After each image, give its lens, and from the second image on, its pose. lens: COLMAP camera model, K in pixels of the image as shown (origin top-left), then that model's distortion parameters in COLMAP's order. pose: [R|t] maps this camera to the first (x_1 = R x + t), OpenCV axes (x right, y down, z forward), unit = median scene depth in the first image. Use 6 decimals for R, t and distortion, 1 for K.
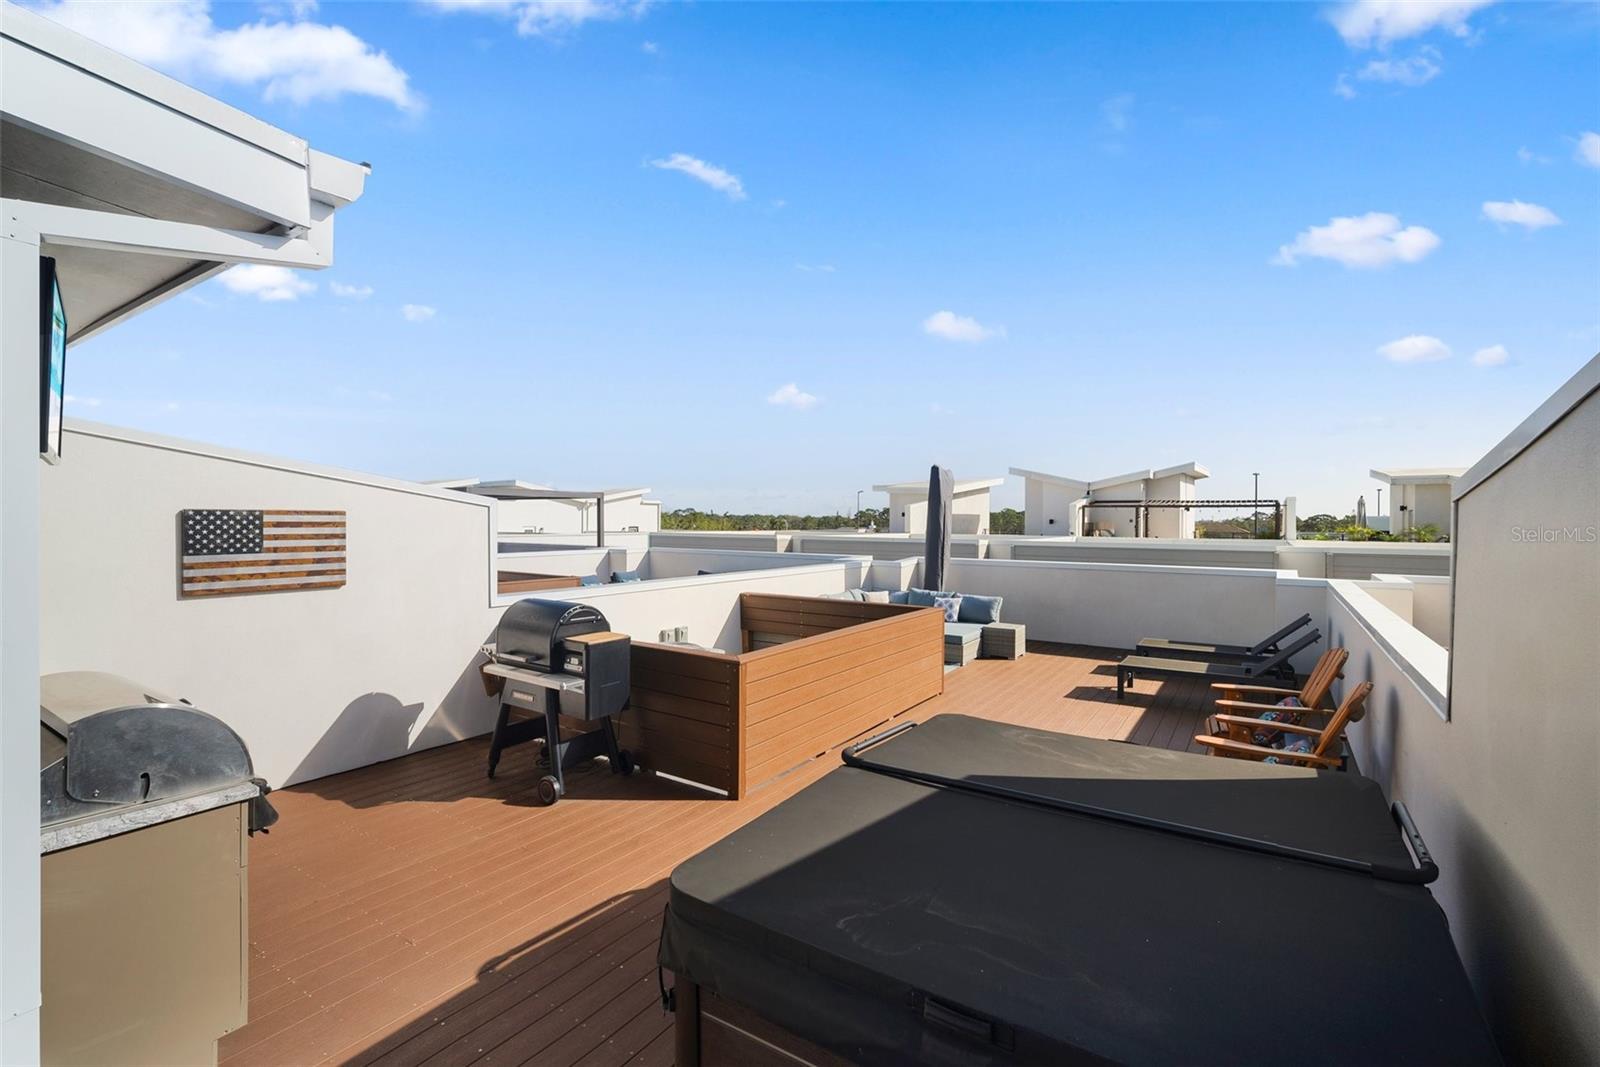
lens RADIAL K [[706.0, 0, 804.4], [0, 706.0, 527.7], [0, 0, 1]] dist [-0.011913, 0.004023]
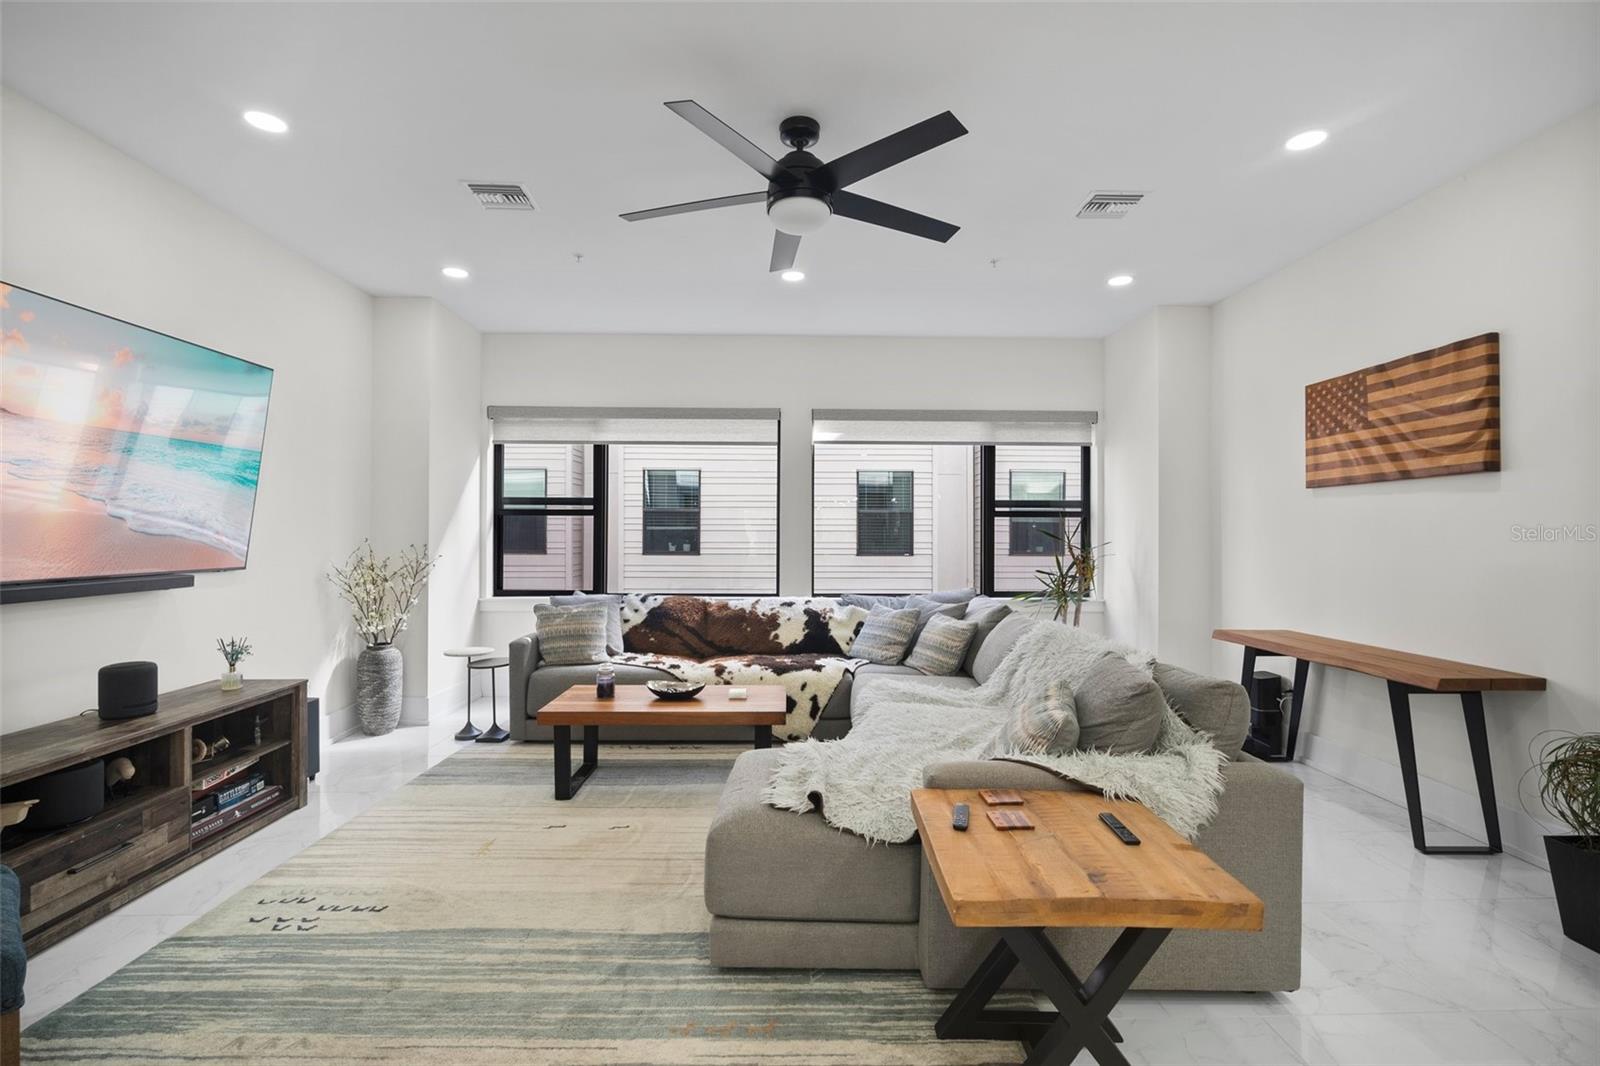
lens RADIAL K [[706.0, 0, 796.9], [0, 706.0, 528.0], [0, 0, 1]] dist [-0.011913, 0.004023]
pose [[-0.818738, -0.005001, -0.574145, 0.141097], [-0.007610, 0.999969, 0.002142, 0.146210], [0.574117, 0.006123, -0.818751, 1.284991]]
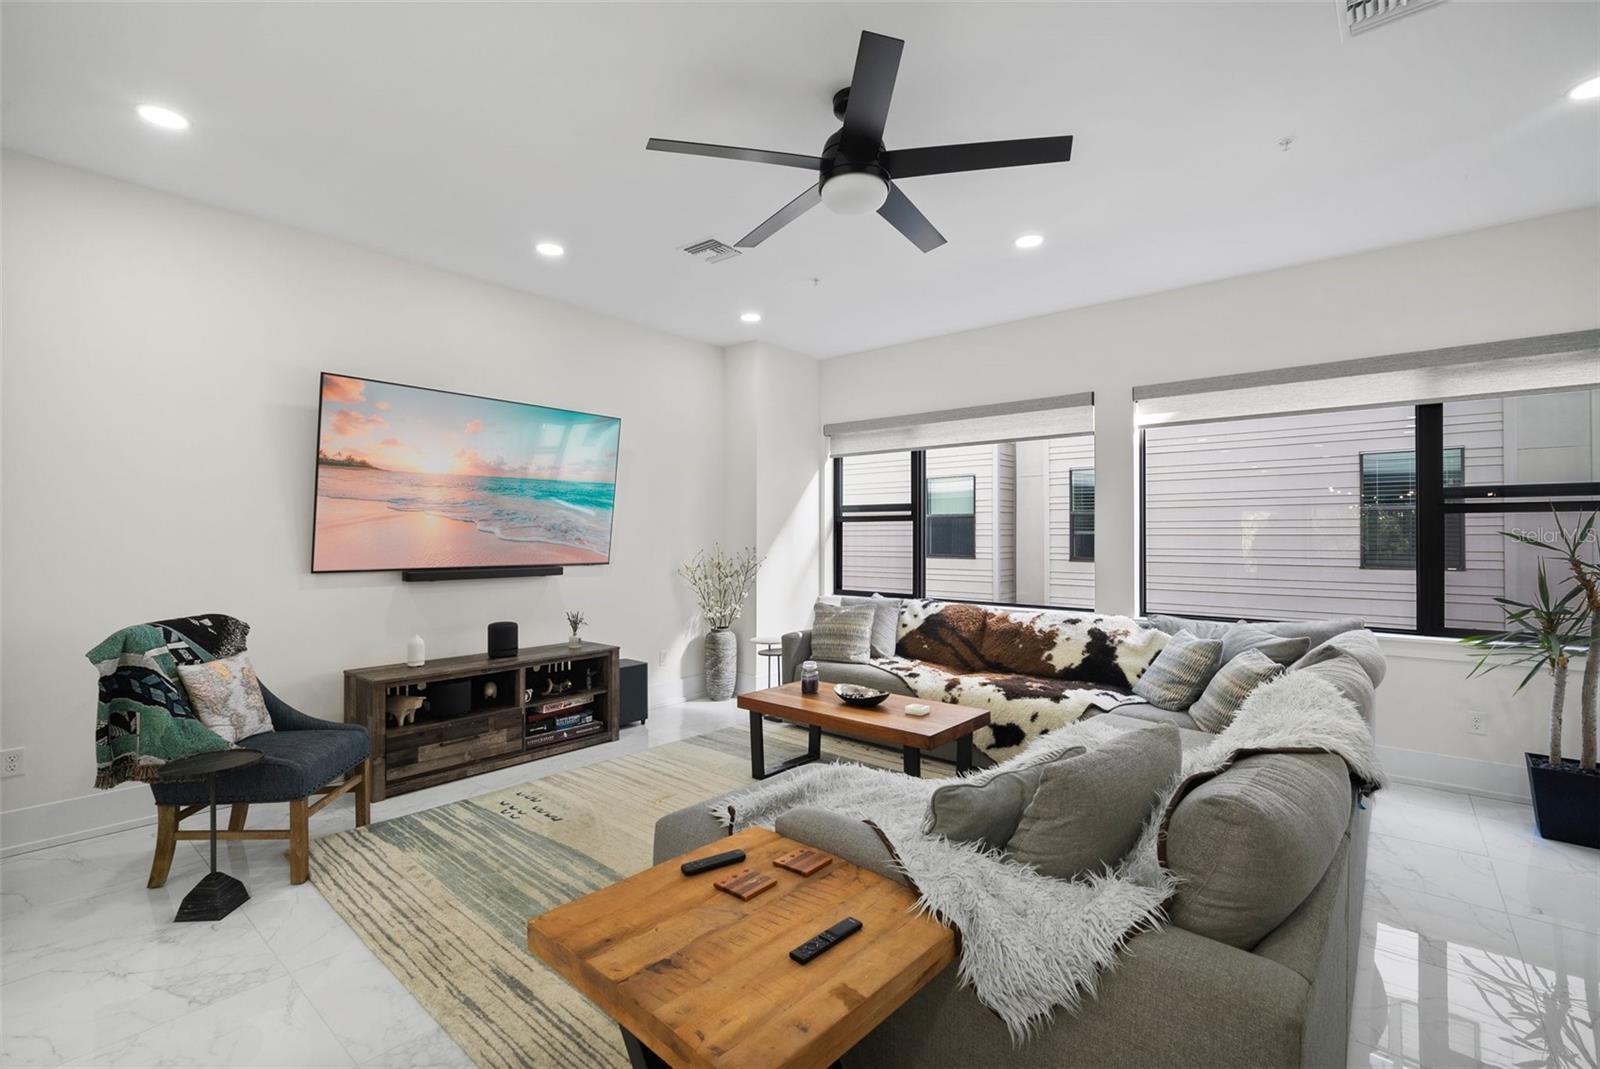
lens RADIAL K [[706.0, 0, 798.8], [0, 706.0, 532.7], [0, 0, 1]] dist [-0.011913, 0.004023]
pose [[-0.994062, -0.000132, 0.108816, -0.211935], [0.000349, 0.999990, 0.004400, 0.144939], [-0.108816, 0.004412, -0.994052, 1.348559]]
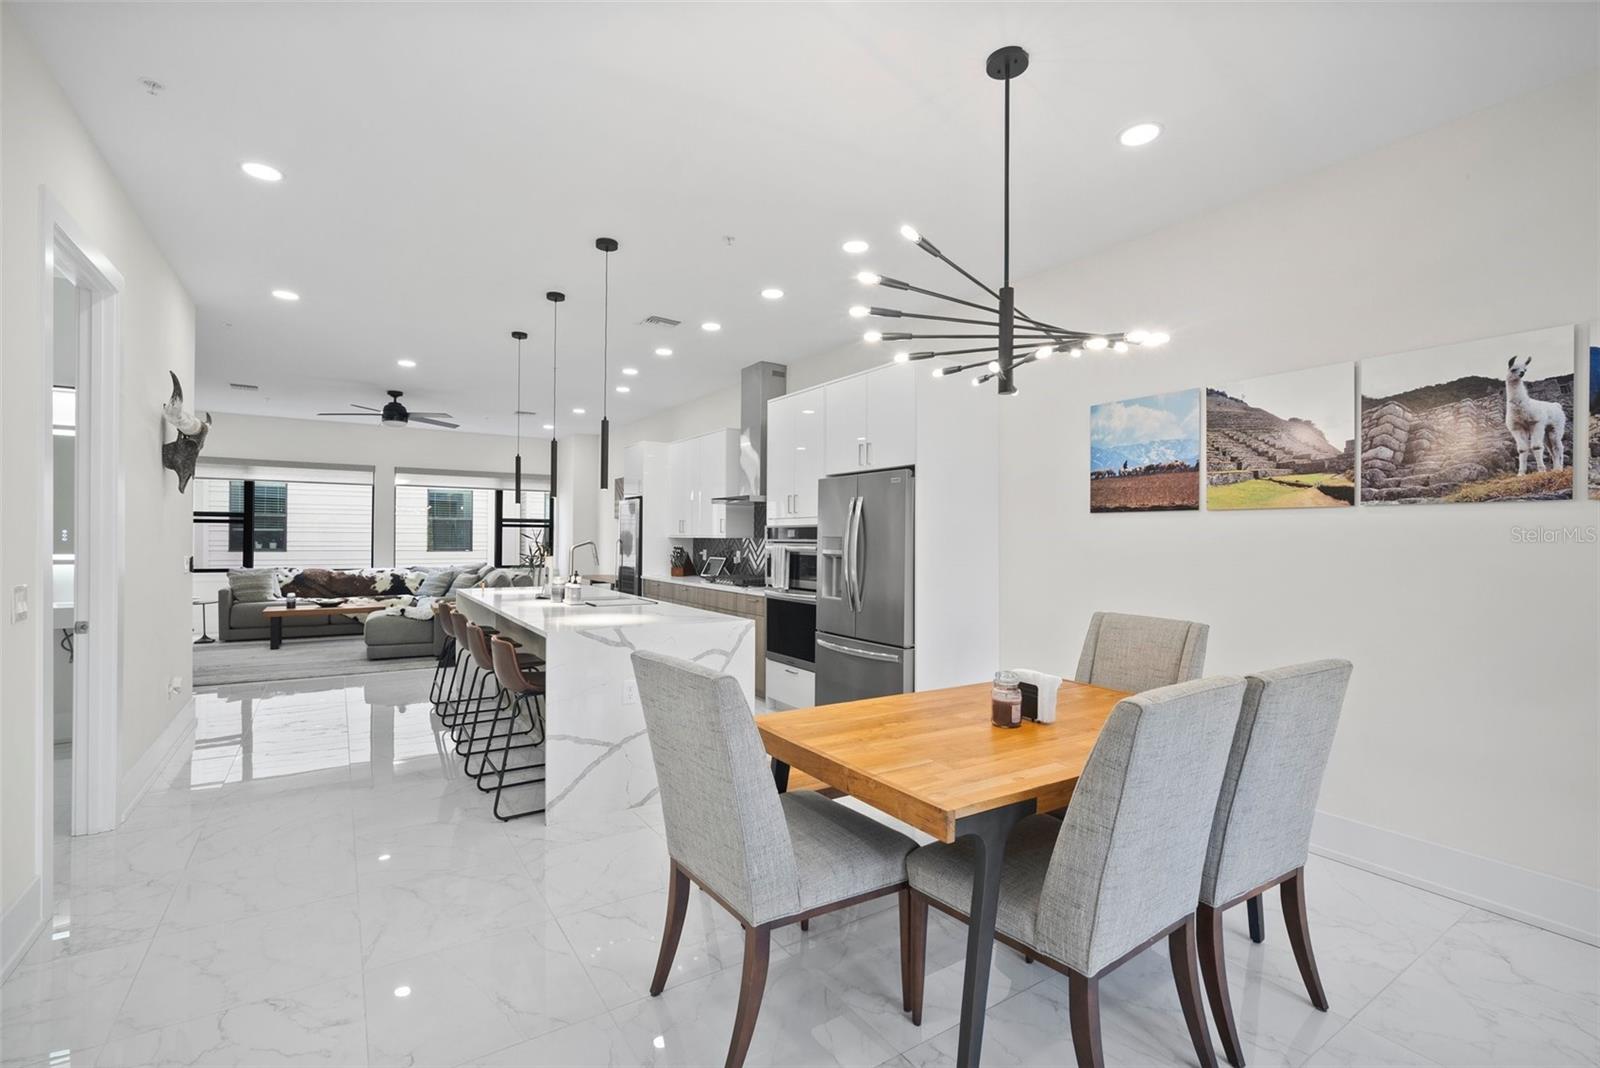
lens RADIAL K [[706.0, 0, 788.3], [0, 706.0, 538.6], [0, 0, 1]] dist [-0.011913, 0.004023]
pose [[-0.398426, -0.001355, -0.917200, 0.959506], [-0.018236, 0.999813, 0.006445, 0.132532], [0.917019, 0.019294, -0.398376, 2.325345]]
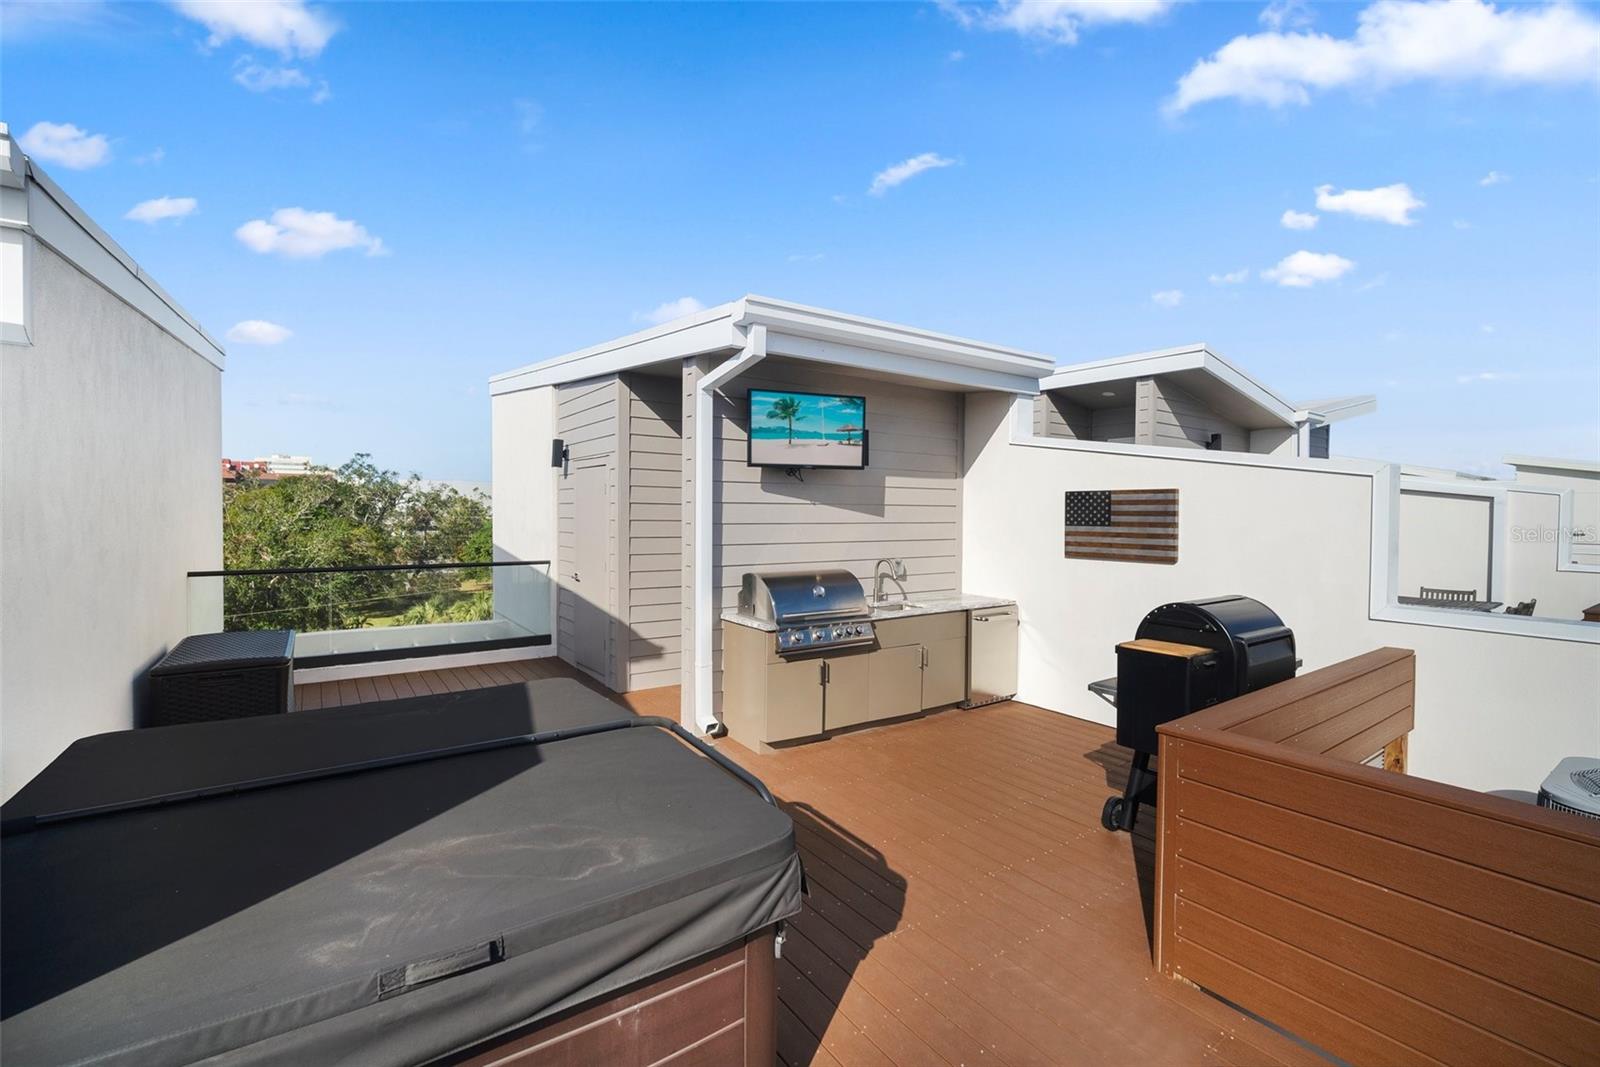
lens RADIAL K [[706.0, 0, 807.1], [0, 706.0, 534.3], [0, 0, 1]] dist [-0.011913, 0.004023]
pose [[-0.360986, 0.021949, -0.932313, 0.554161], [-0.017634, 0.999384, 0.030356, 0.022637], [0.932404, 0.027398, -0.360377, 0.970204]]
